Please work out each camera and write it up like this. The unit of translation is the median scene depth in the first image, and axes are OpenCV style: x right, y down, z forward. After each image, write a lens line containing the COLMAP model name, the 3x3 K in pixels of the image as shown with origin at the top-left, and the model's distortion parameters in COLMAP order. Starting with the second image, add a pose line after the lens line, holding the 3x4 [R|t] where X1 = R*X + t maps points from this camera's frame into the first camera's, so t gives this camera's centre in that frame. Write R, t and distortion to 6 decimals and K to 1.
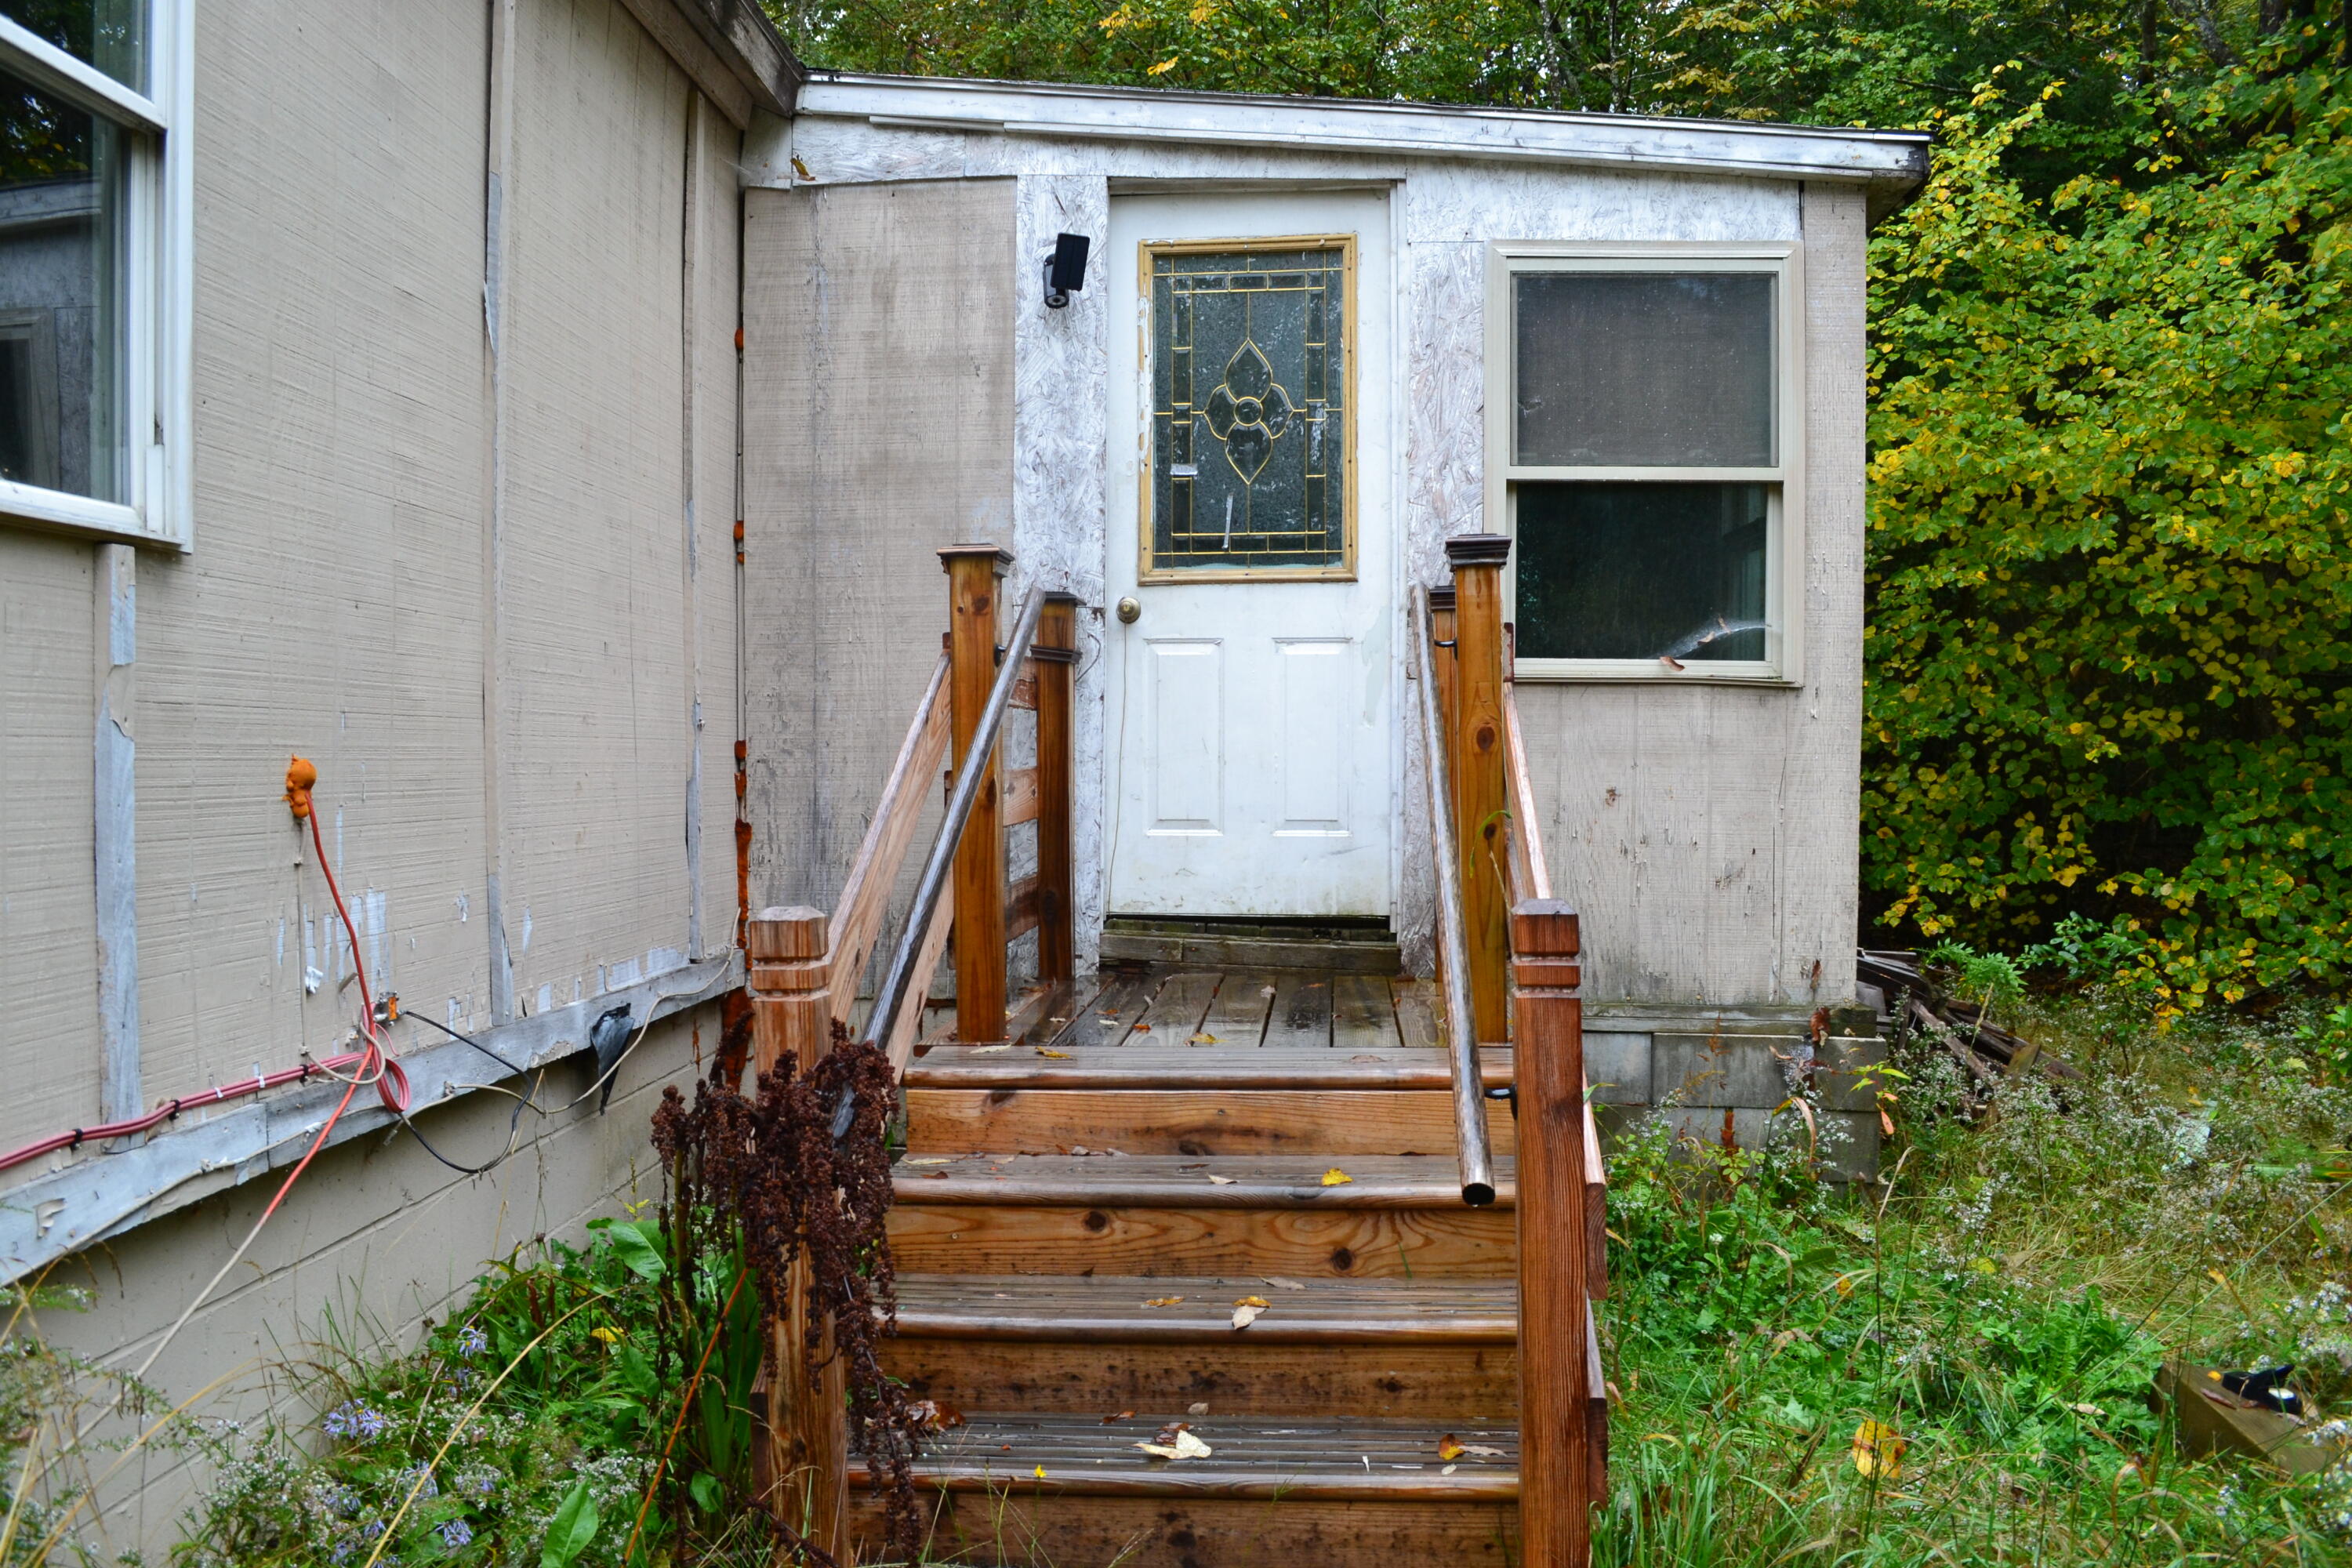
lens RADIAL K [[1908.6, 0, 1173.0], [0, 1908.6, 789.0], [0, 0, 1]] dist [-0.094358, 0.026586]
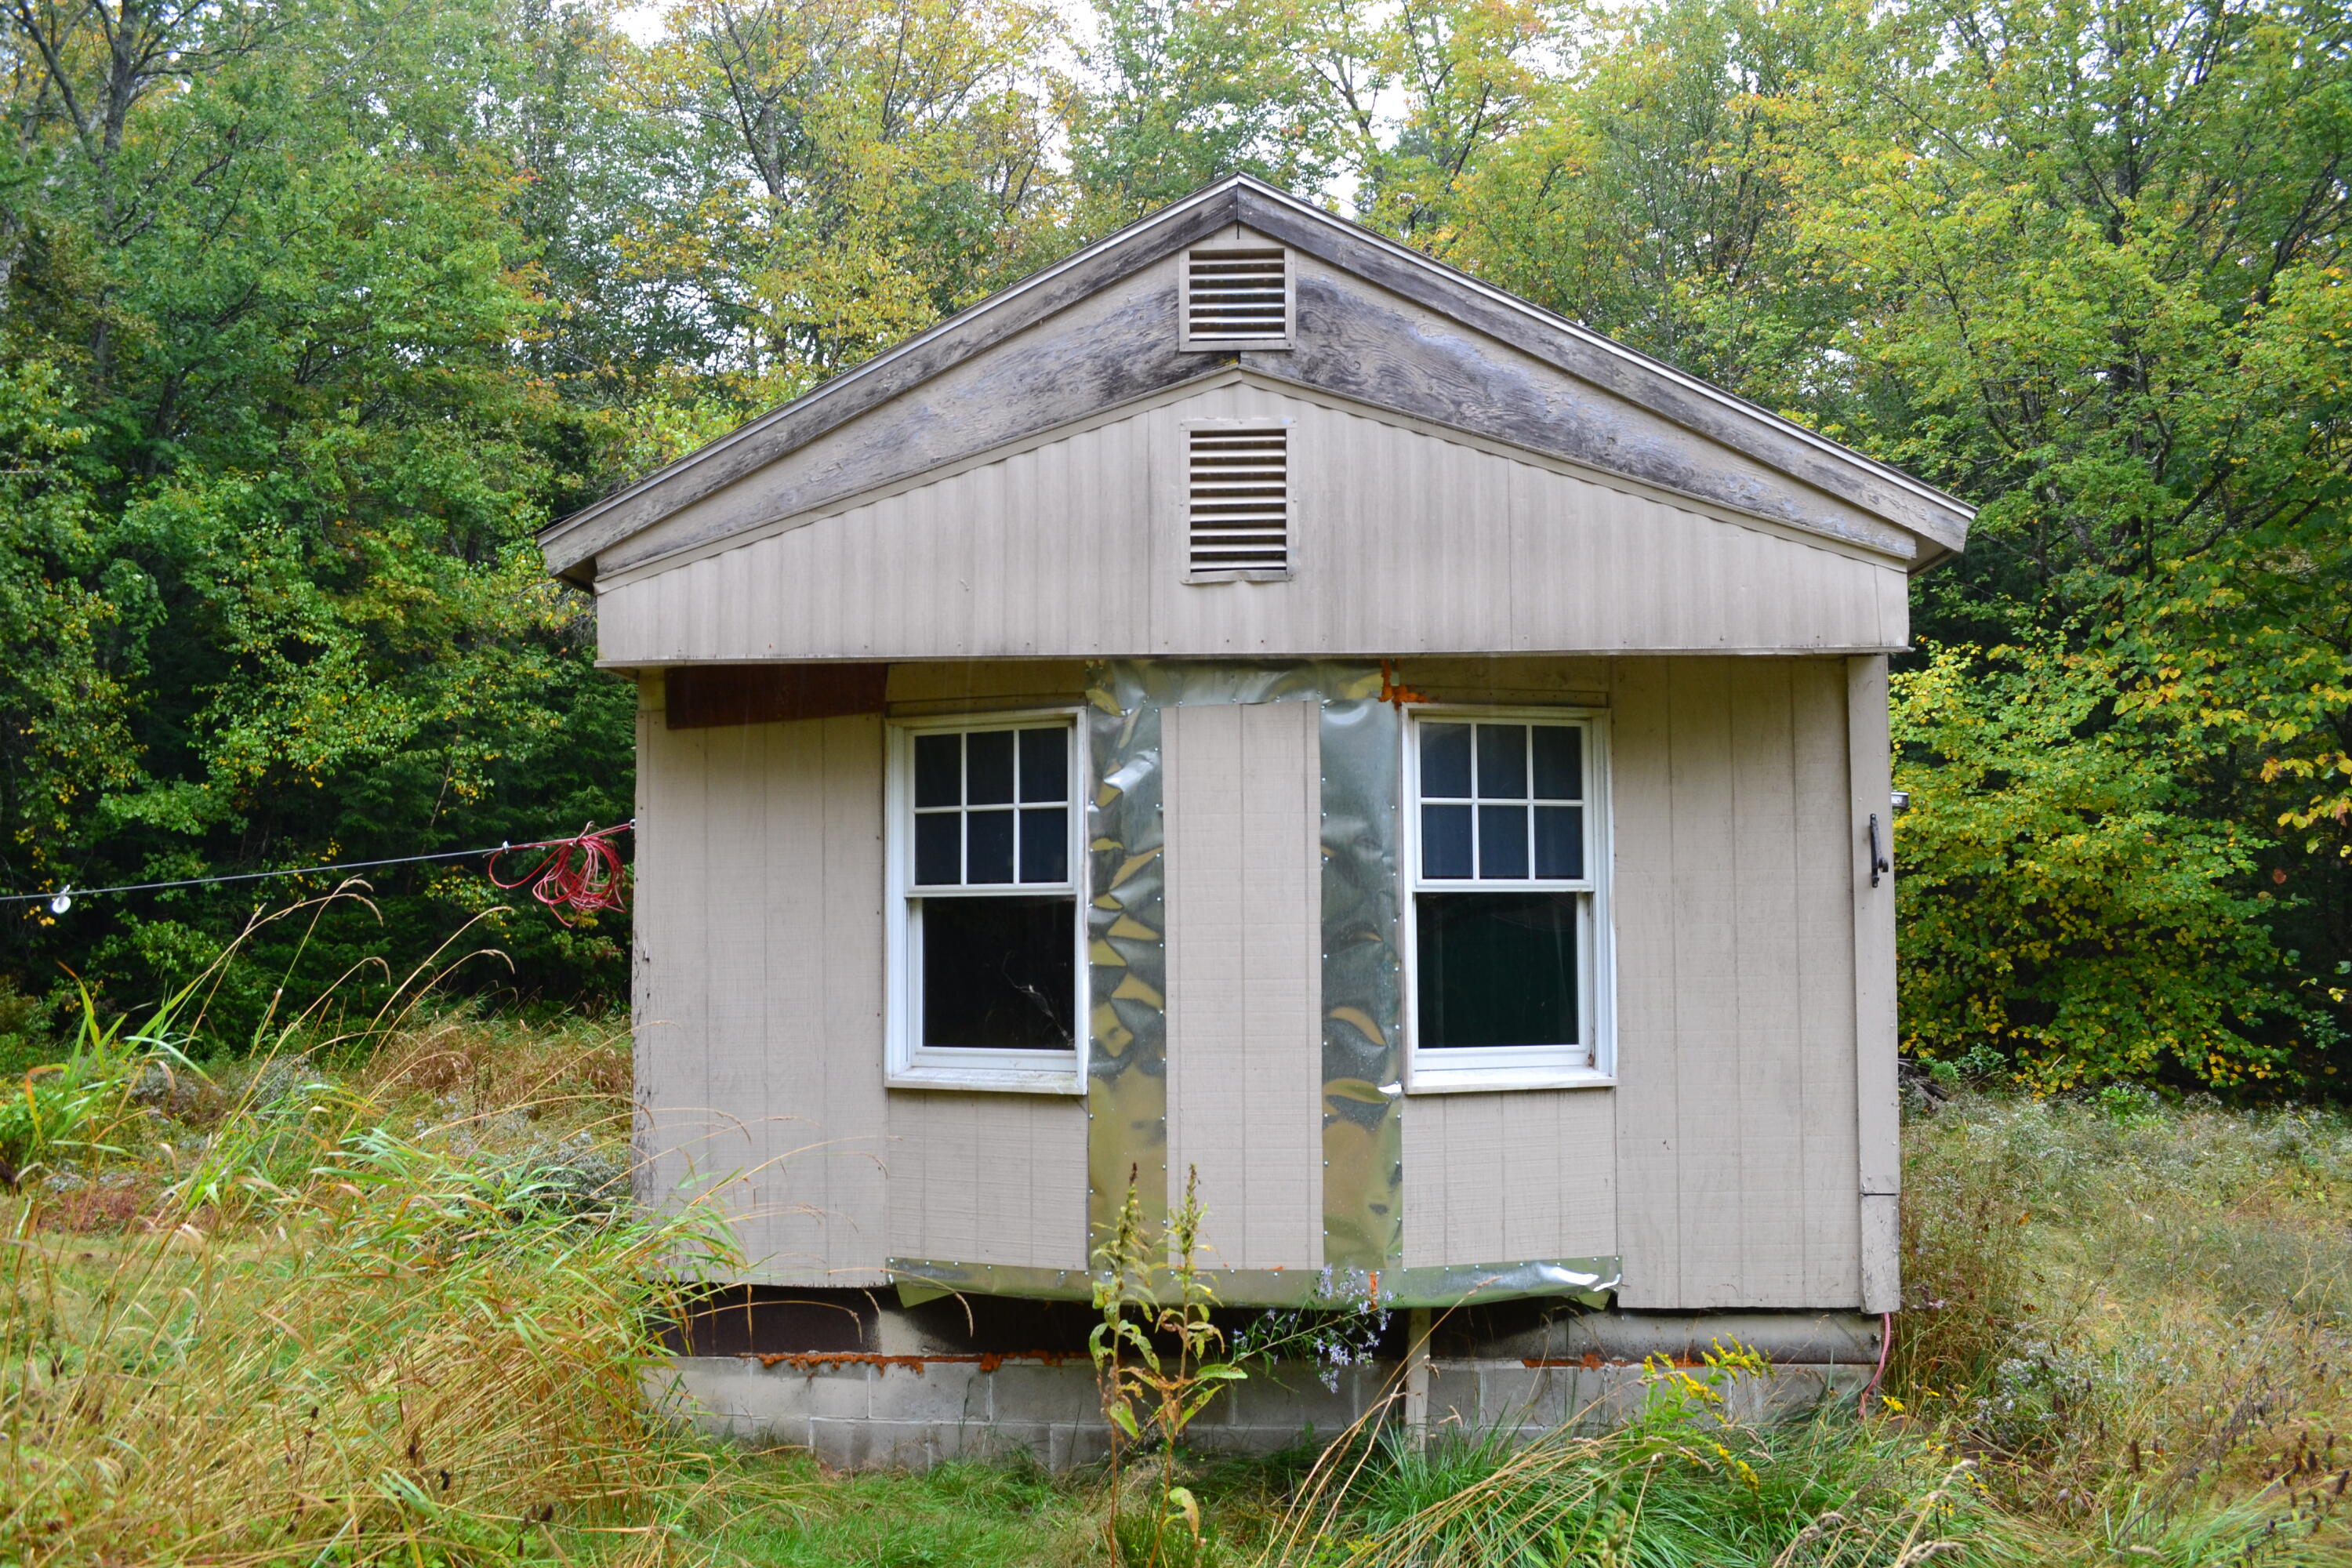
lens RADIAL K [[1908.6, 0, 1190.8], [0, 1908.6, 770.0], [0, 0, 1]] dist [-0.094358, 0.026586]
pose [[0.999961, 0.008542, 0.002282, -0.397235], [-0.008316, 0.996294, -0.085606, -0.051601], [-0.003005, 0.085584, 0.996326, -1.054184]]
